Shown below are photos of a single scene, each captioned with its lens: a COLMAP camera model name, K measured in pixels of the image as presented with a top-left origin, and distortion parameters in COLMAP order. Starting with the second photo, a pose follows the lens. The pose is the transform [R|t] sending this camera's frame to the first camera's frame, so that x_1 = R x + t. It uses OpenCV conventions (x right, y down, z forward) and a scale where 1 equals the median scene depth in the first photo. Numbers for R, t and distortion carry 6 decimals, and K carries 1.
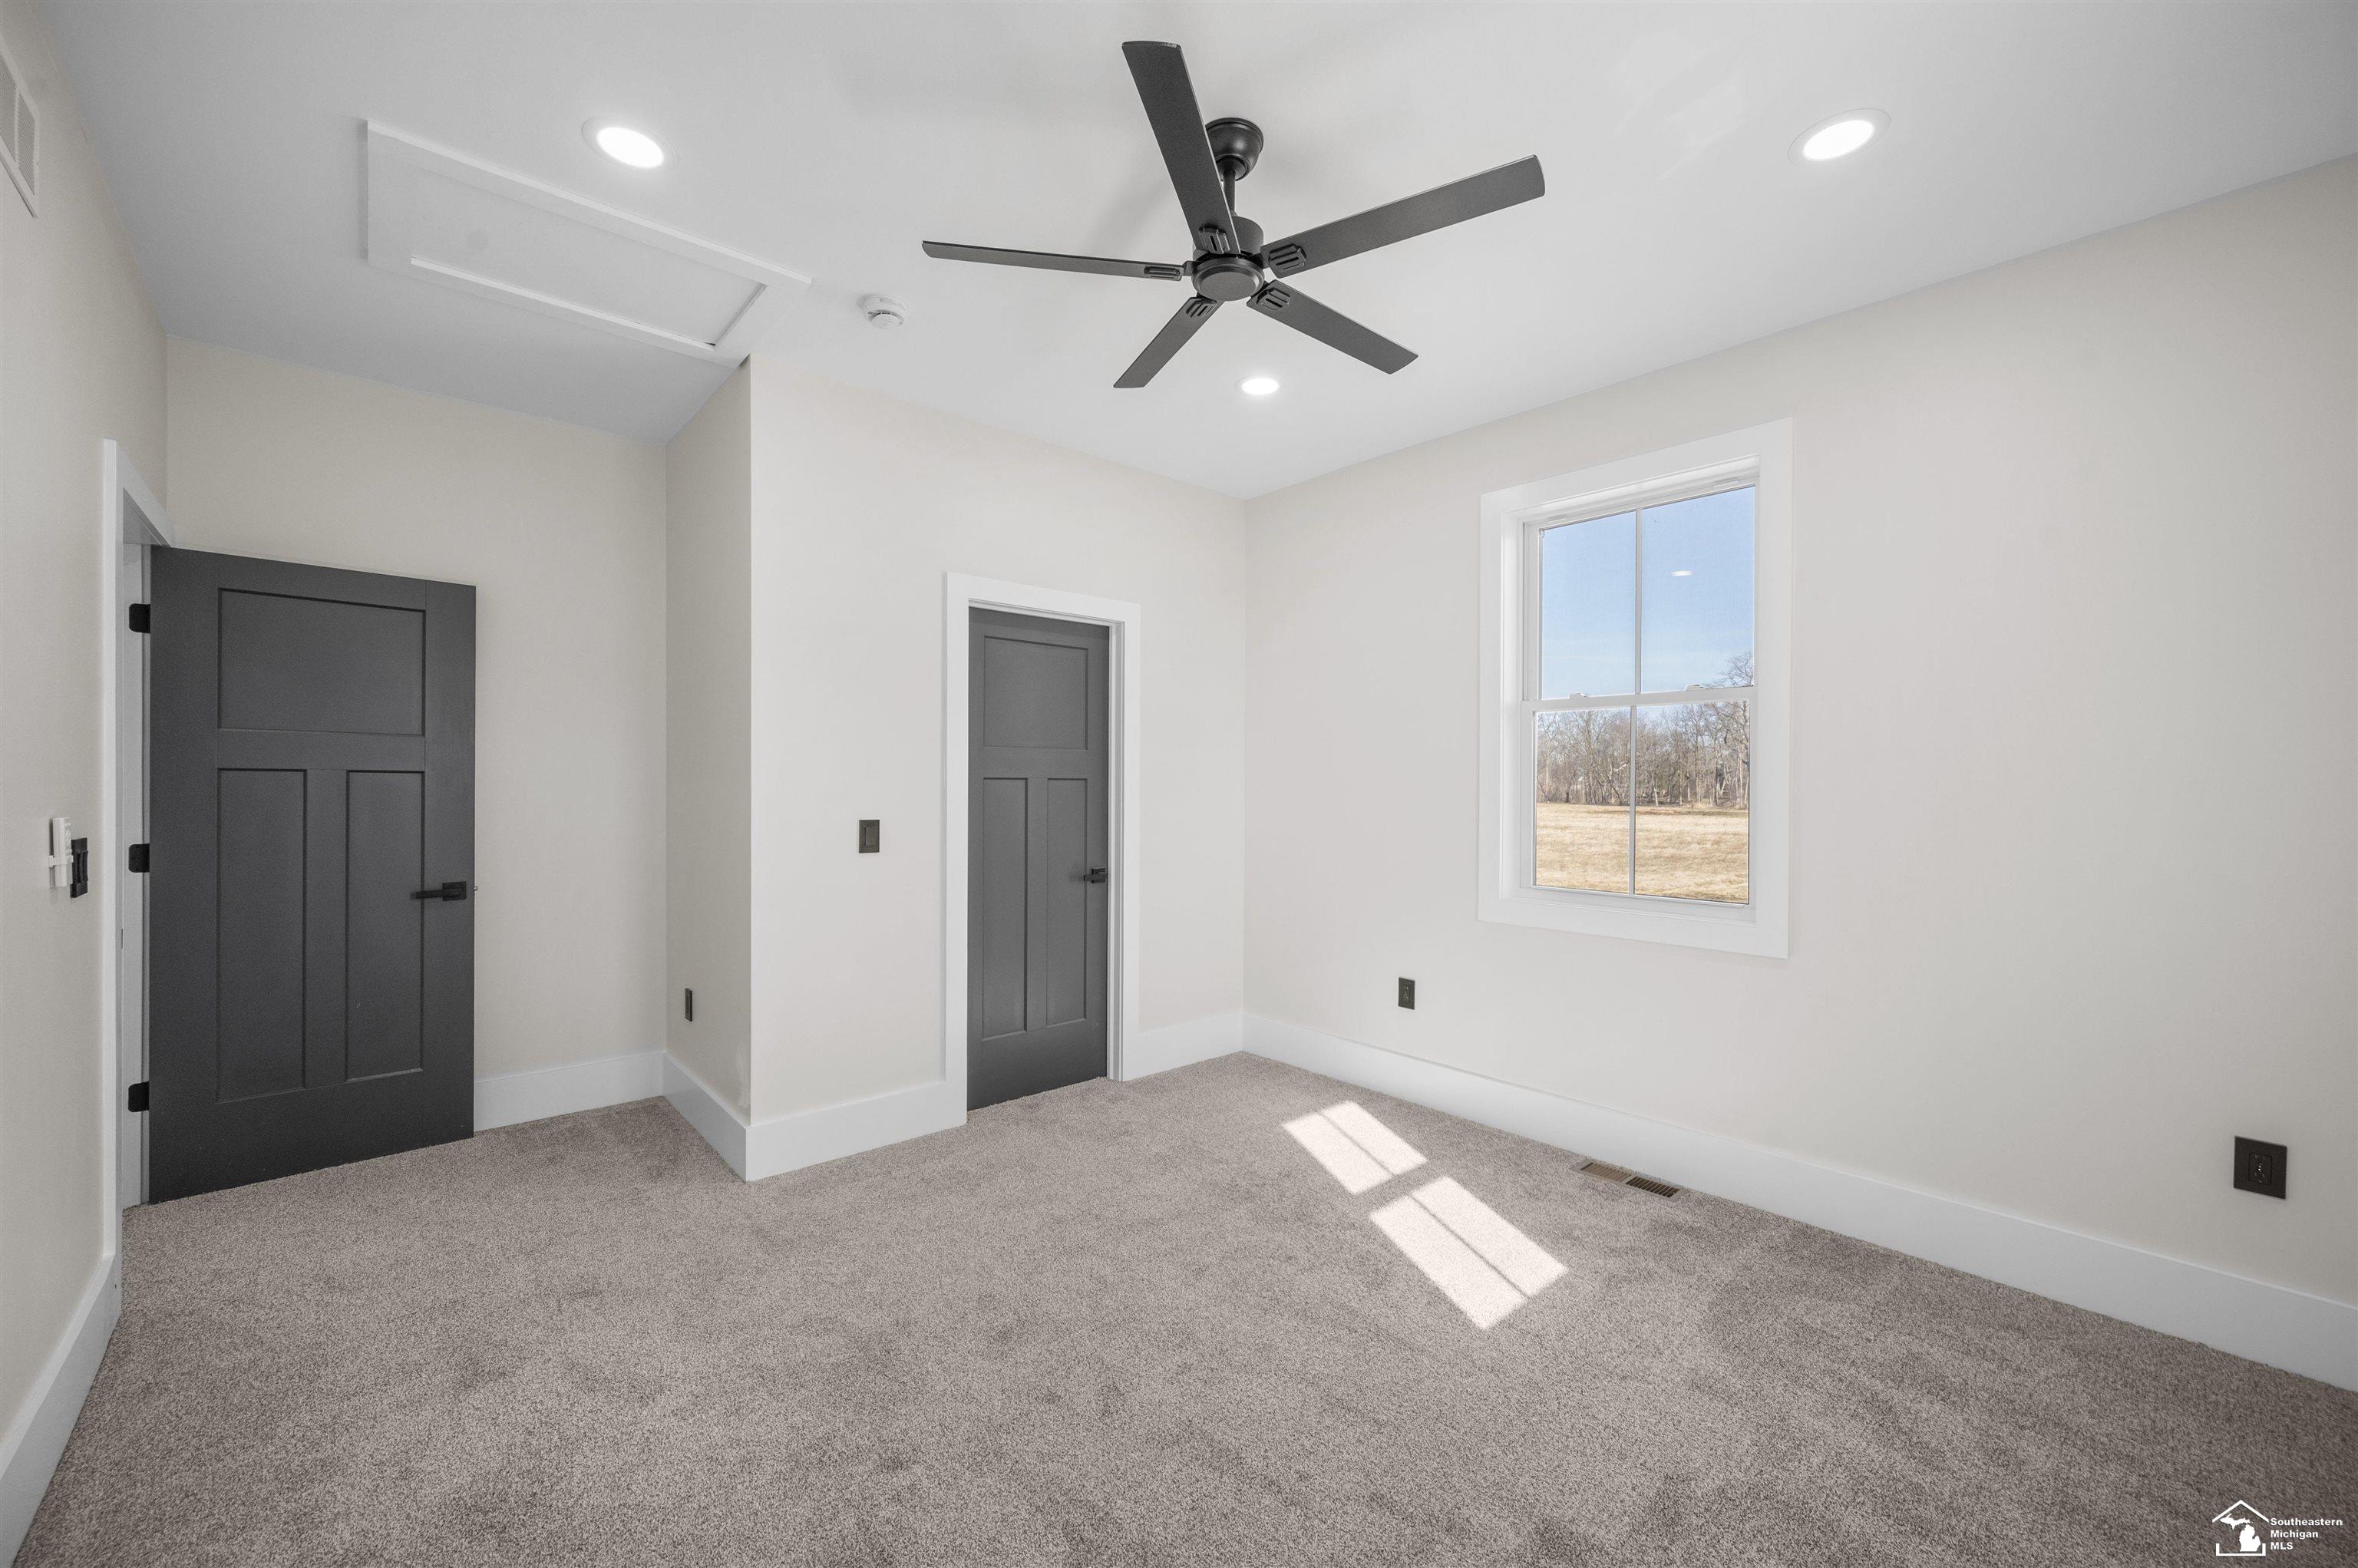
lens RADIAL K [[941.6, 0, 1188.2], [0, 941.6, 786.9], [0, 0, 1]] dist [-0.000583, 0.000024]
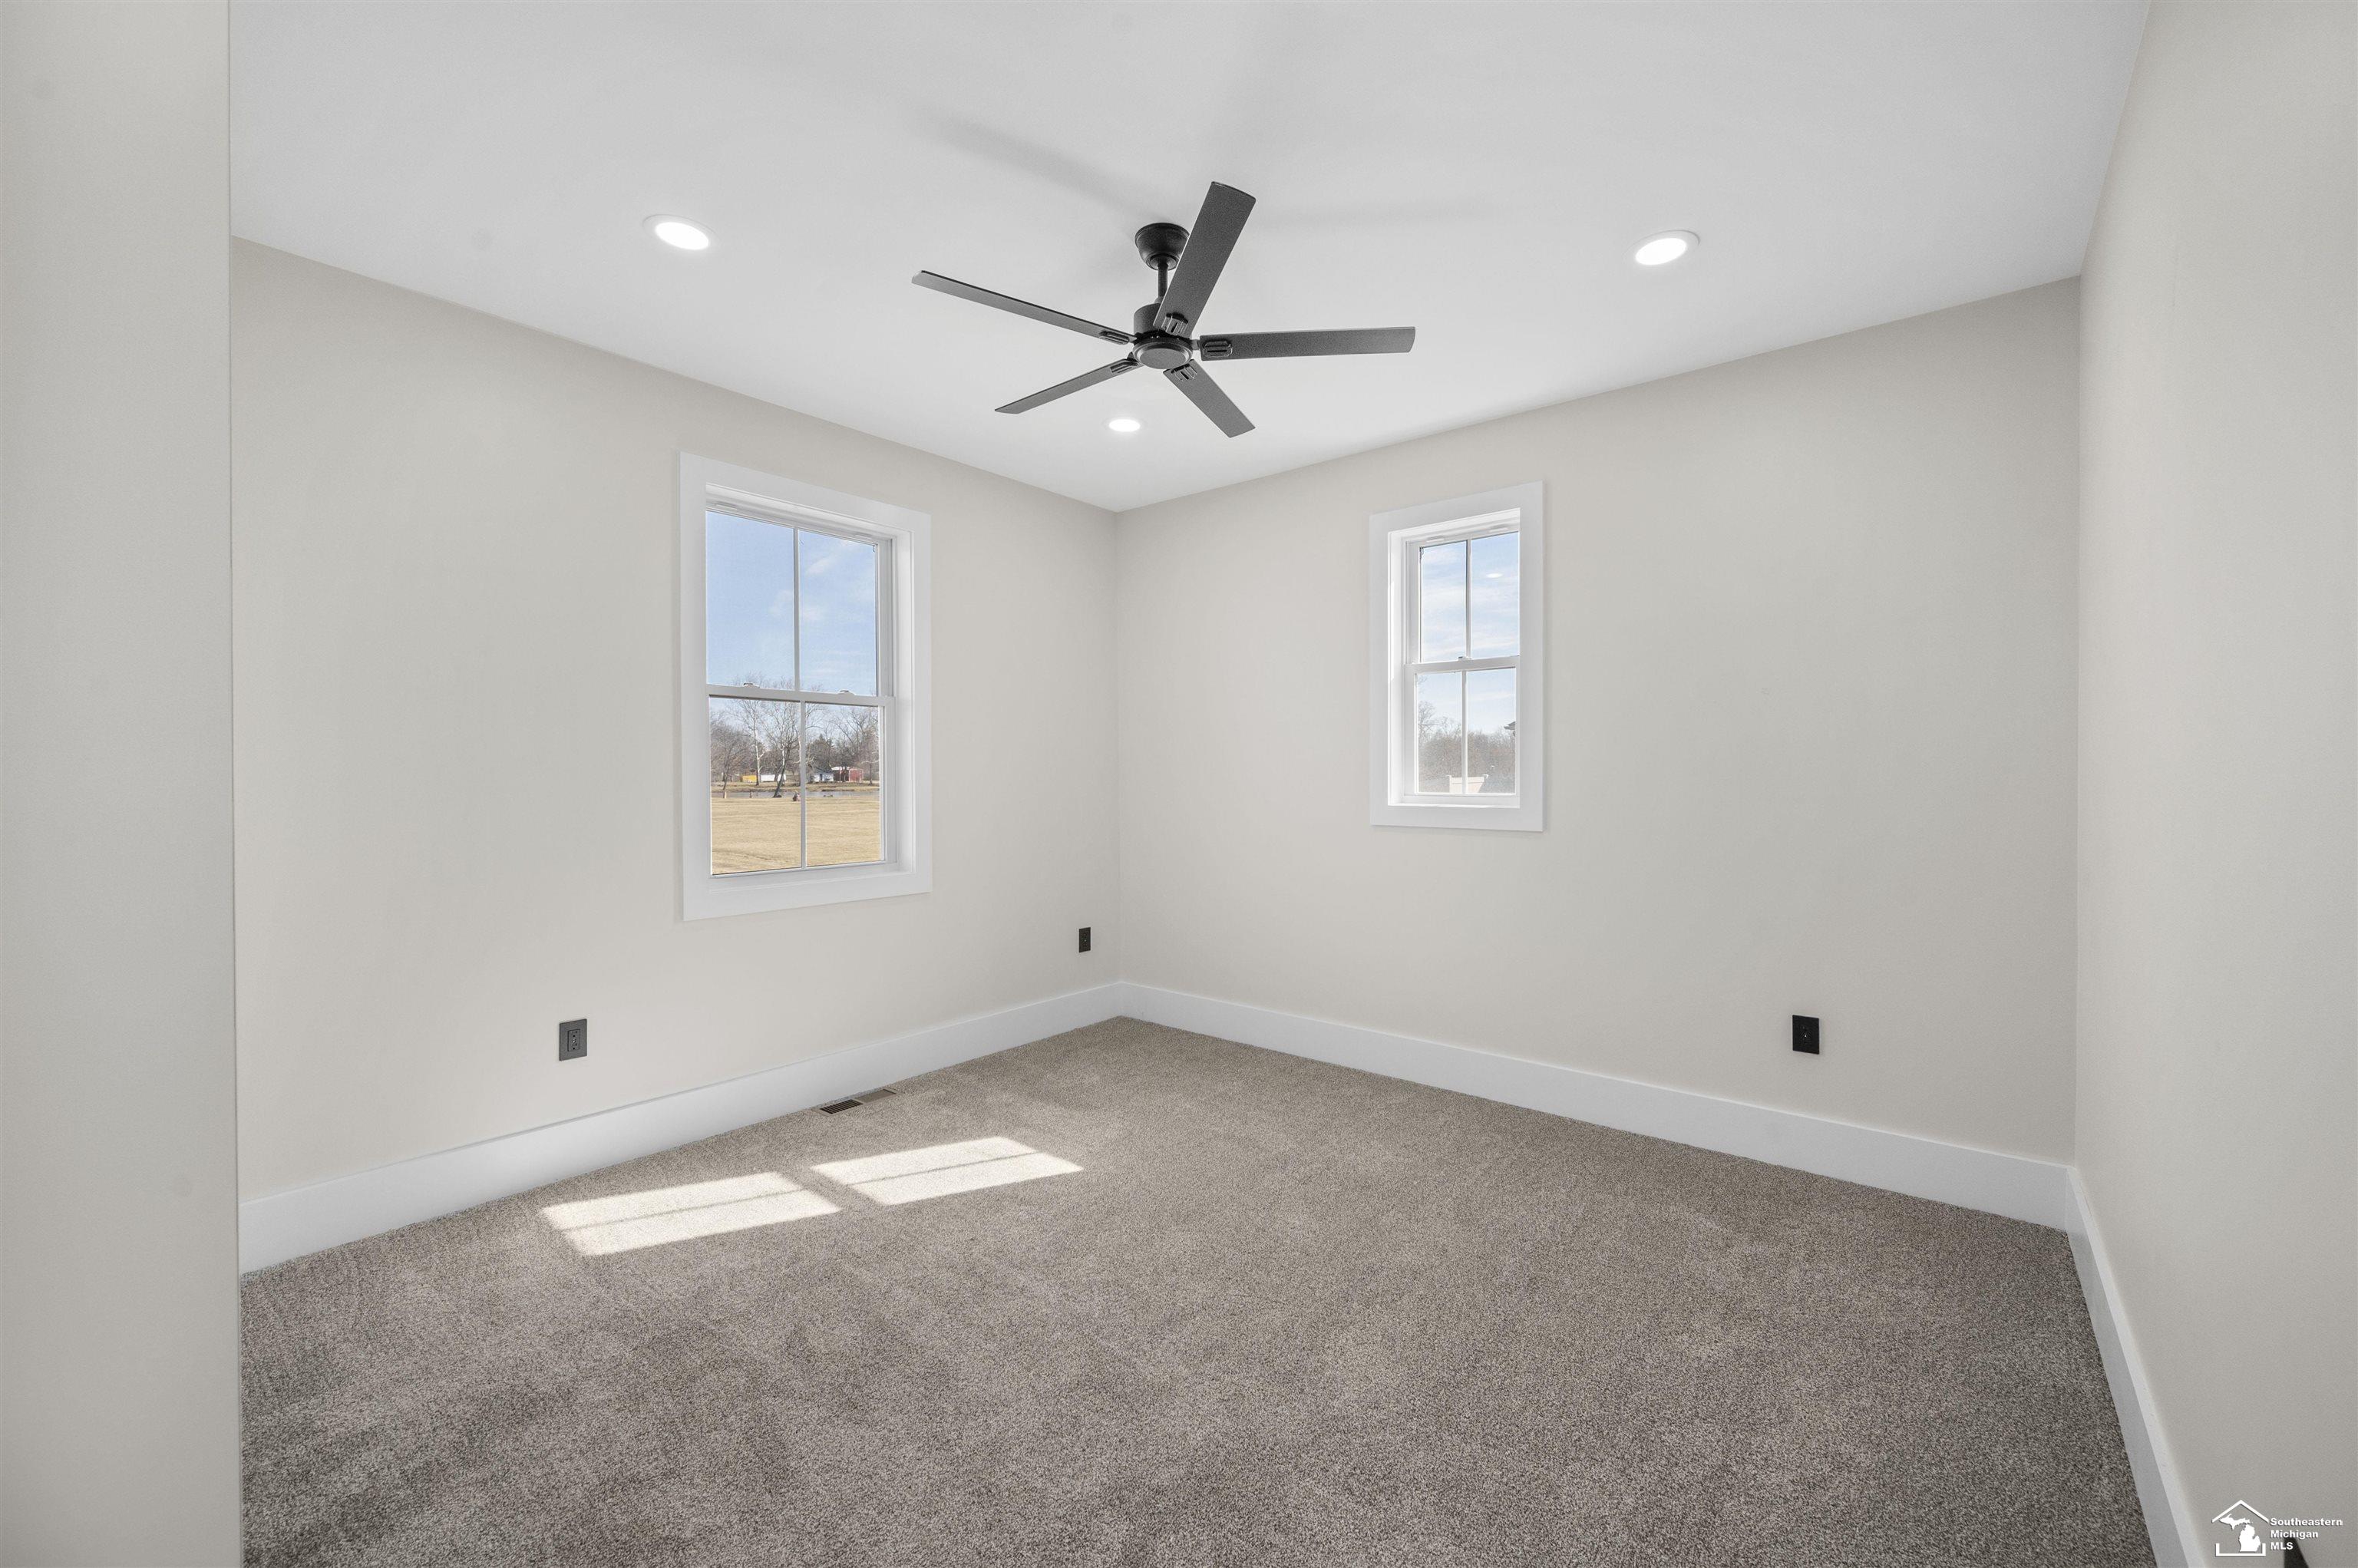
lens RADIAL K [[929.1, 0, 1185.3], [0, 929.1, 771.1], [0, 0, 1]] dist [0.001334, 0.000248]
pose [[-0.166163, -0.002586, 0.986095, -0.840181], [0.001583, 0.999995, 0.002889, -0.005806], [-0.986097, 0.002040, -0.166158, 0.862400]]
